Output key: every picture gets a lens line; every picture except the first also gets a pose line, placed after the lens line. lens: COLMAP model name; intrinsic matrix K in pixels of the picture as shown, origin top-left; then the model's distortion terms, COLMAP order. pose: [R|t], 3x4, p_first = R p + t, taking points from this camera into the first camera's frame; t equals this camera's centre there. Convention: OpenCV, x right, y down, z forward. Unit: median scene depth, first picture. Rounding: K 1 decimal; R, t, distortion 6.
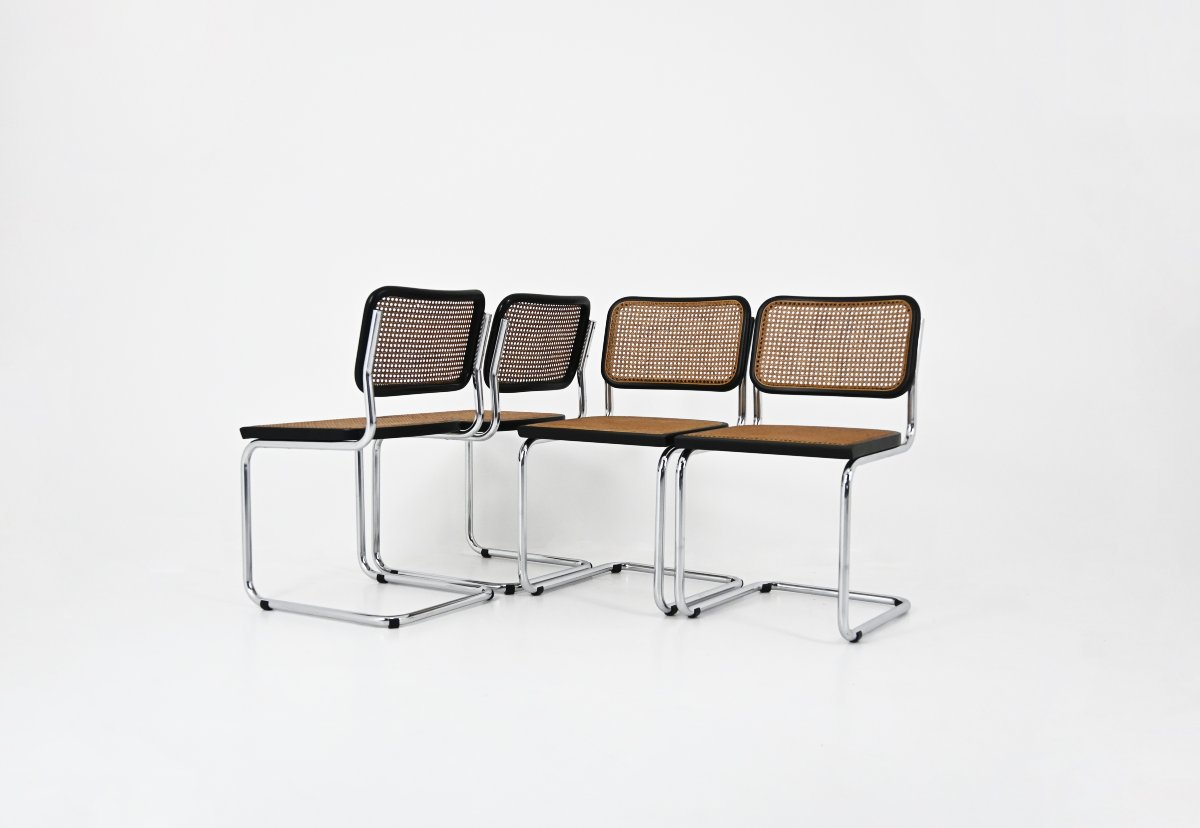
lens RADIAL K [[1317.9, 0, 600.0], [0, 1317.9, 414.0], [0, 0, 1]] dist [0.077529, 0.000012]
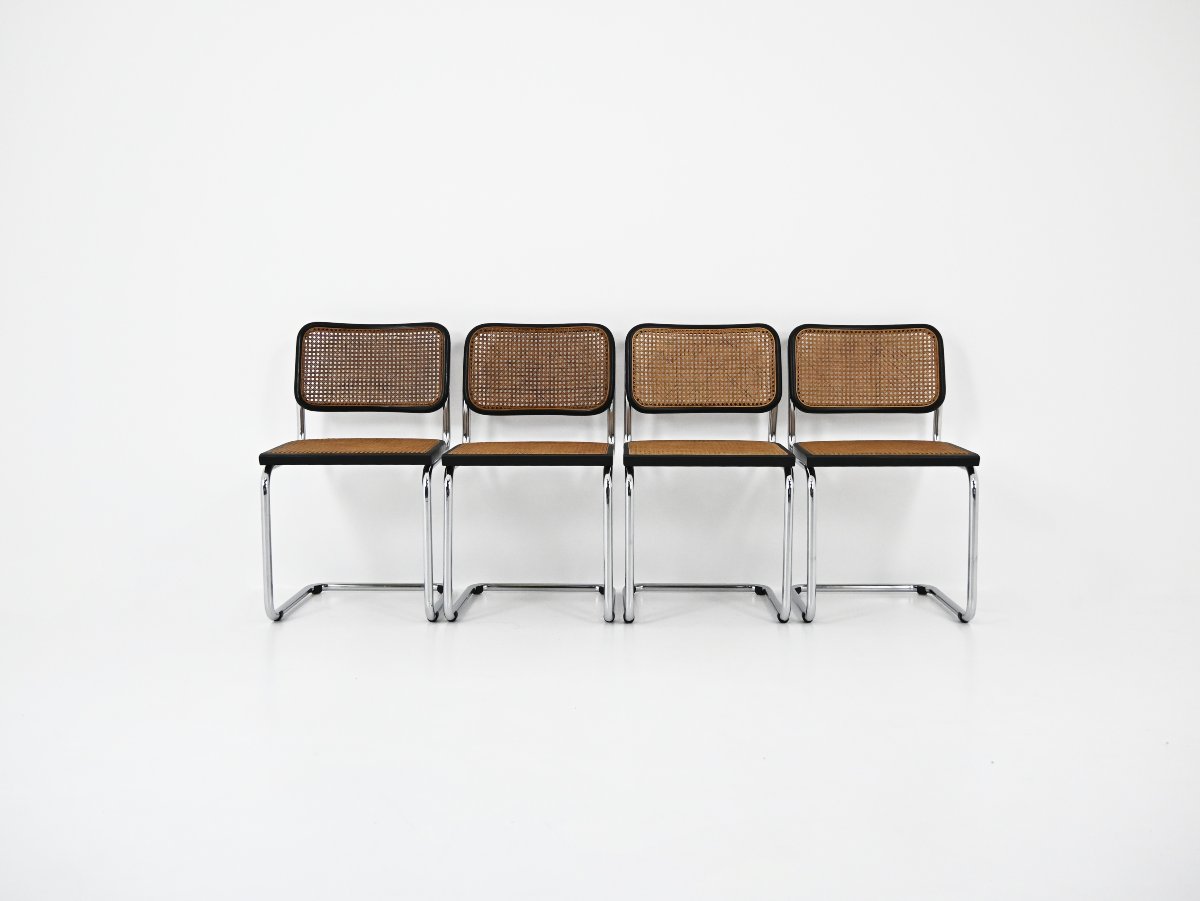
lens RADIAL K [[1082.8, 0, 600.0], [0, 1082.8, 450.5], [0, 0, 1]] dist [0.003035, 0.001968]
pose [[0.855696, -0.055507, 0.514494, -0.489100], [0.041921, 0.998398, 0.037991, -0.025763], [-0.515779, -0.010941, 0.856652, 0.314765]]
